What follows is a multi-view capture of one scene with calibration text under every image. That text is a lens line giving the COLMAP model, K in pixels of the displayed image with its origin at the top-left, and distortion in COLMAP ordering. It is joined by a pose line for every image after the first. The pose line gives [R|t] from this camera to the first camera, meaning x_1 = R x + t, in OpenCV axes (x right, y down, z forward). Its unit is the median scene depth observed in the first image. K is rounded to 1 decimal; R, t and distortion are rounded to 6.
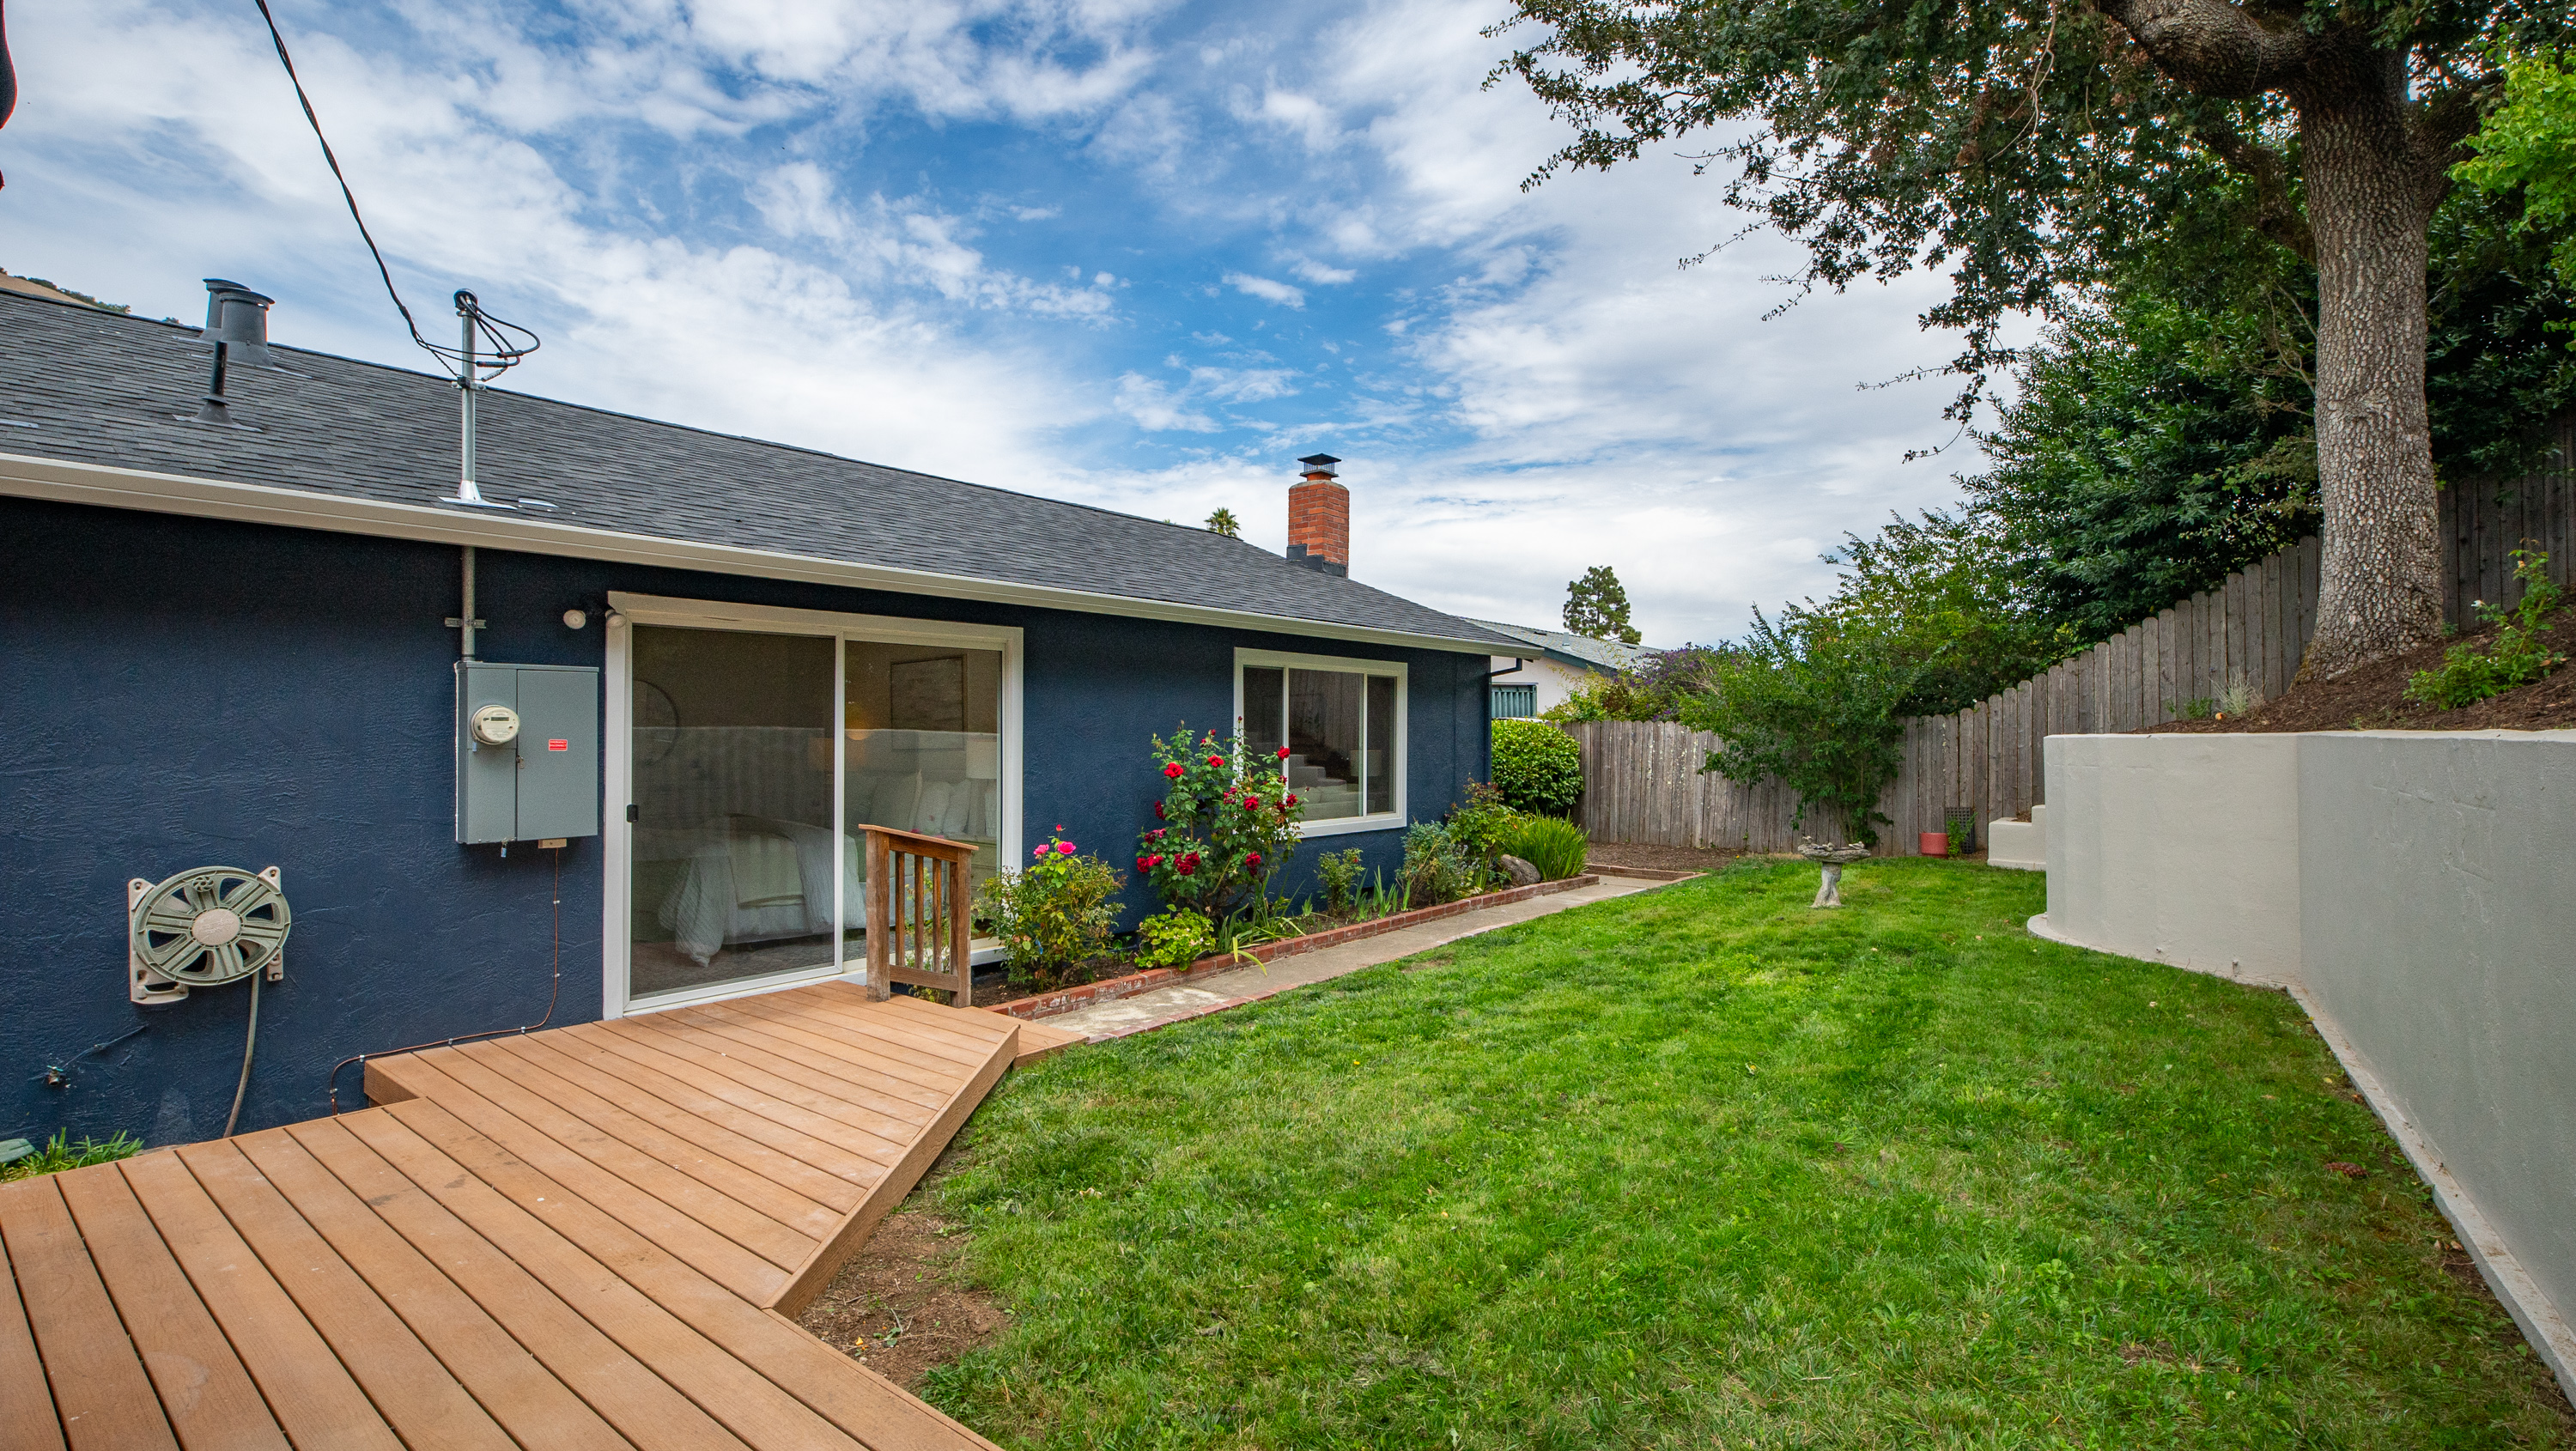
lens RADIAL K [[1122.3, 0, 1289.5], [0, 1122.3, 733.9], [0, 0, 1]] dist [0.000552, 0.000478]
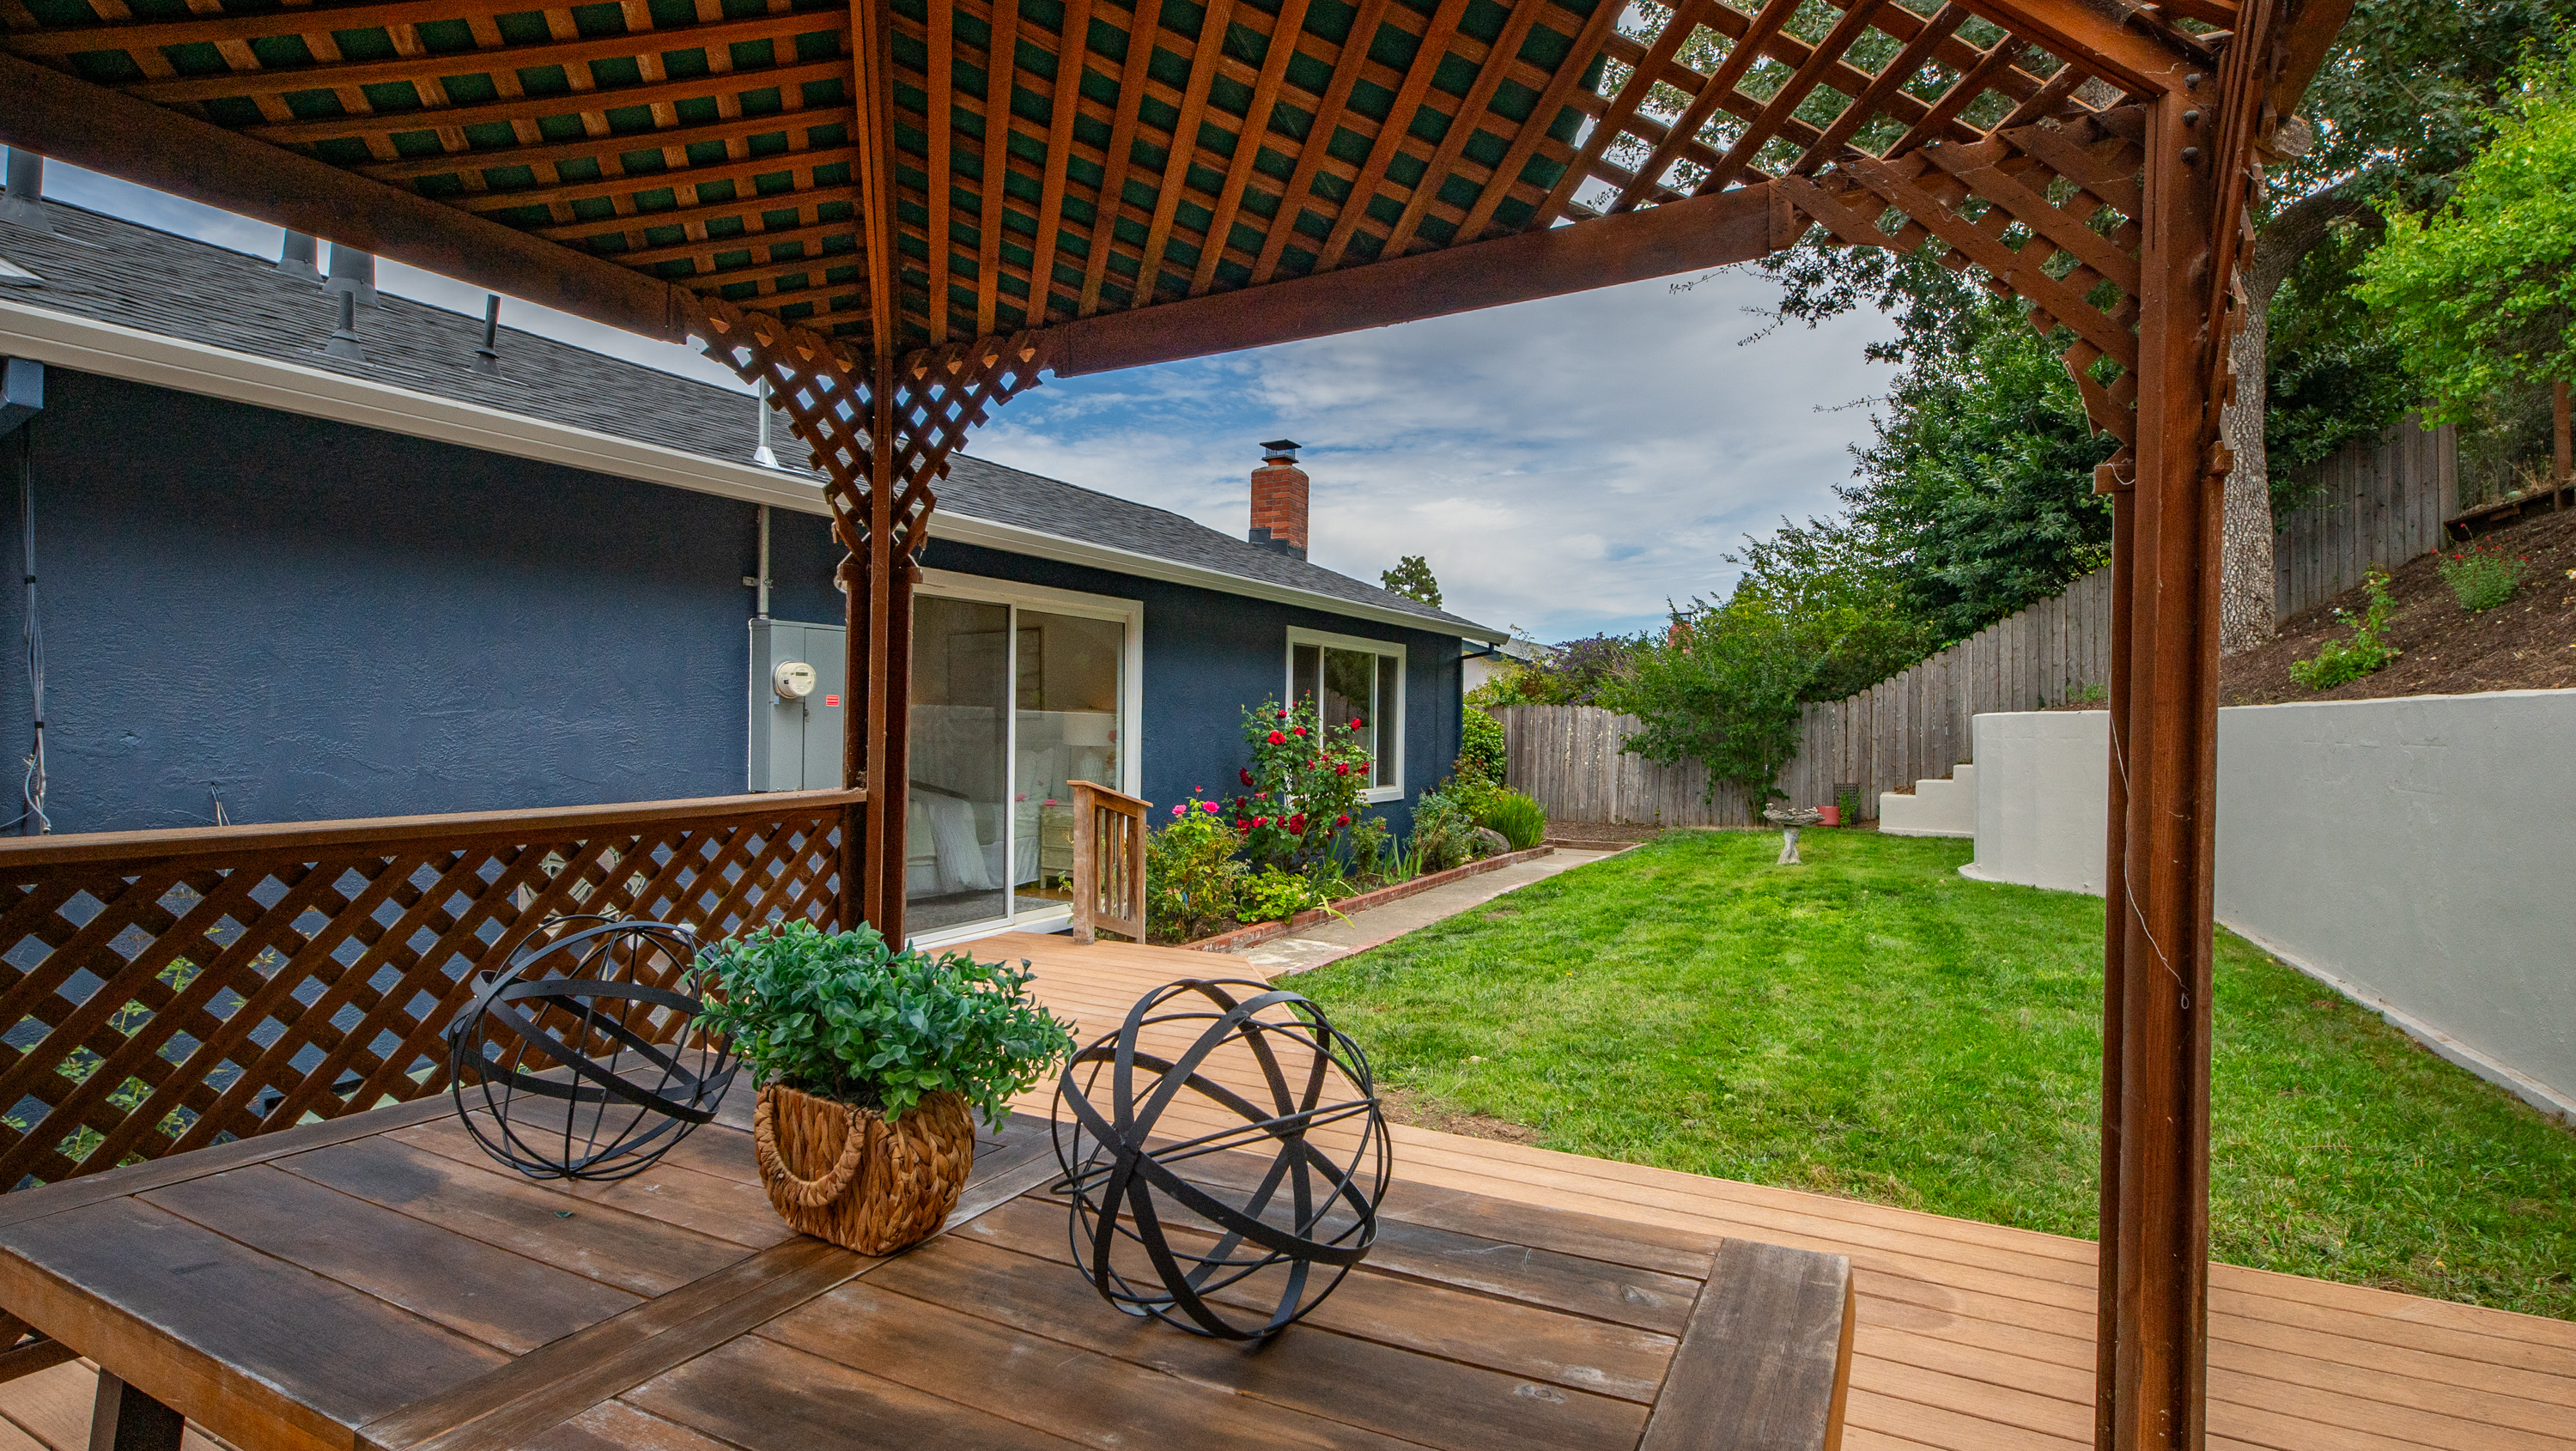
lens RADIAL K [[1182.4, 0, 1290.8], [0, 1182.4, 725.3], [0, 0, 1]] dist [0.011642, 0.000021]
pose [[0.983528, 0.007180, 0.180614, -0.173874], [-0.007212, 0.999974, -0.000483, 0.012357], [-0.180613, -0.000828, 0.983554, -0.068728]]
